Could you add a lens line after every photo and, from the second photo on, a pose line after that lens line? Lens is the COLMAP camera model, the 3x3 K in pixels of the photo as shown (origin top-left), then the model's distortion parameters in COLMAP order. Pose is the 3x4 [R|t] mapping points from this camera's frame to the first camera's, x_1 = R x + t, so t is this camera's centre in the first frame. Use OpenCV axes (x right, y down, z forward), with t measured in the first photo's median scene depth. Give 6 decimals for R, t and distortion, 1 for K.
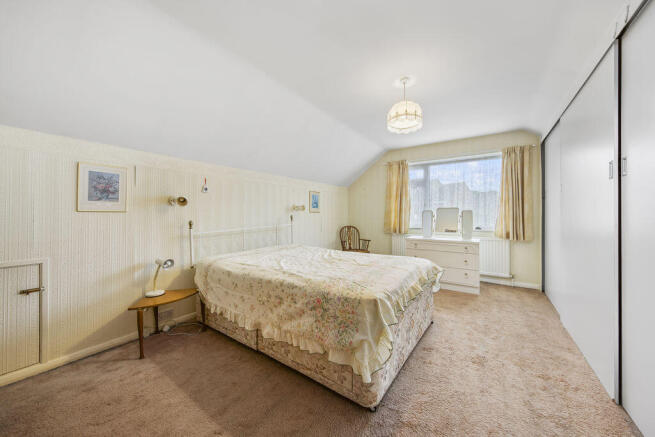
lens RADIAL K [[240.0, 0, 329.5], [0, 240.0, 213.9], [0, 0, 1]] dist [-0.001580, -0.000048]
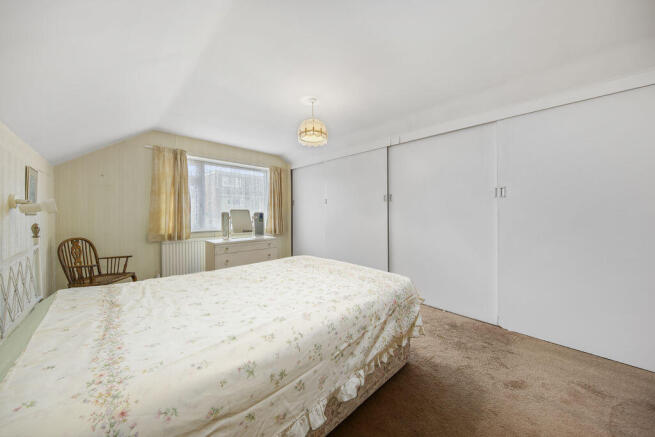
lens RADIAL K [[222.7, 0, 329.8], [0, 222.7, 215.8], [0, 0, 1]] dist [0.000756, 0.000037]
pose [[0.192427, -0.011080, 0.981249, -0.347933], [-0.003257, 0.999924, 0.011929, -0.010495], [-0.981306, -0.005491, 0.192376, 0.356139]]
